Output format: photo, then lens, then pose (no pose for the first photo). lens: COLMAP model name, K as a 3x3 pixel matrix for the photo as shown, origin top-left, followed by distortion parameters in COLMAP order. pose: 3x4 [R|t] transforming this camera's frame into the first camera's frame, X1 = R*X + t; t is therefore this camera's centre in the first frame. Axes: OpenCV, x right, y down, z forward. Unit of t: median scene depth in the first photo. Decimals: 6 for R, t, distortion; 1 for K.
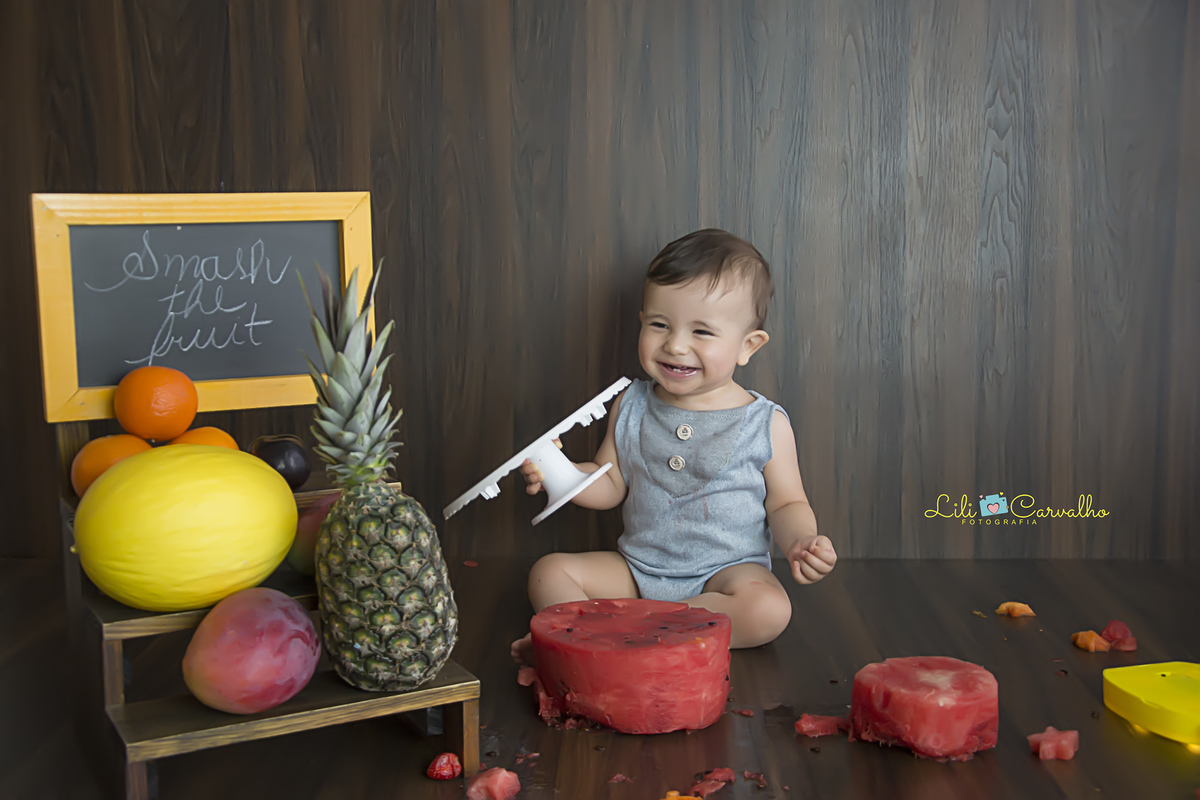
lens RADIAL K [[1450.5, 0, 615.0], [0, 1450.5, 423.9], [0, 0, 1]] dist [0.013829, 0.484505]
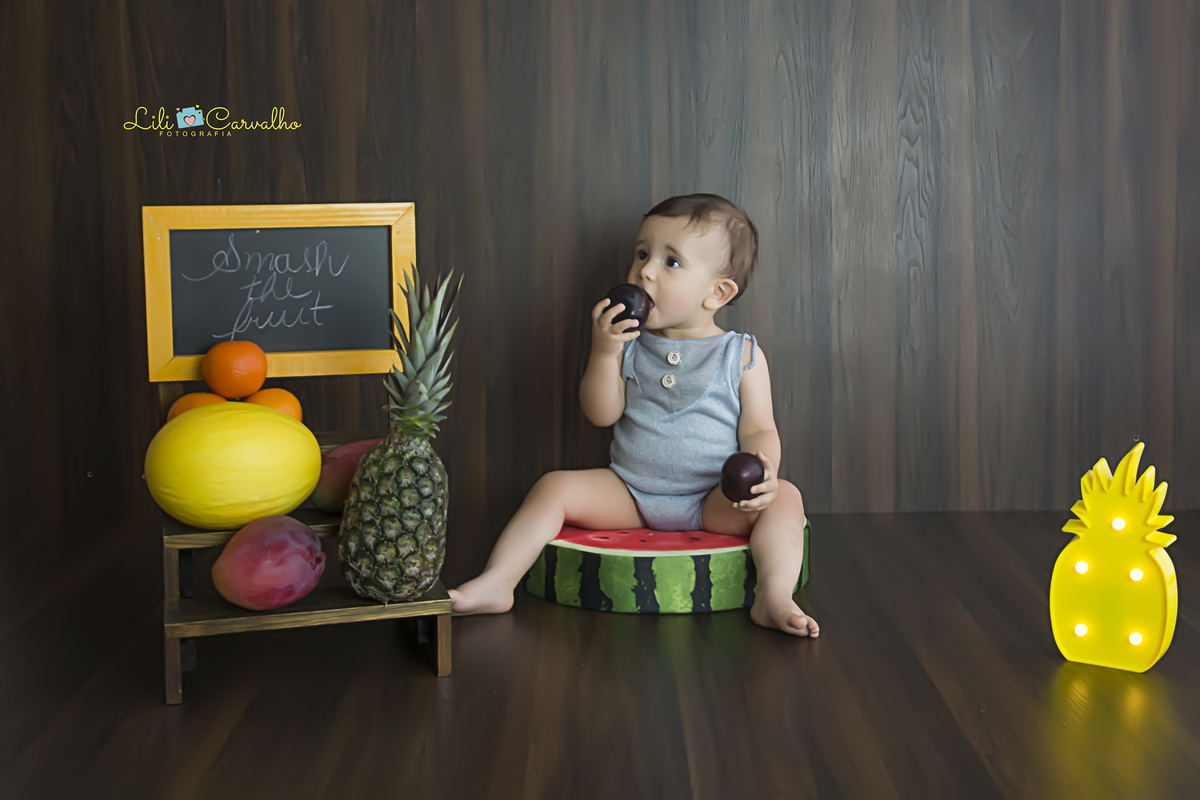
lens RADIAL K [[1451.7, 0, 671.0], [0, 1451.7, 361.6], [0, 0, 1]] dist [0.069240, 0.022409]
pose [[0.996774, -0.005346, 0.080077, -0.018588], [0.007849, 0.999489, -0.030975, 0.009074], [-0.079870, 0.031504, 0.996307, -0.125788]]
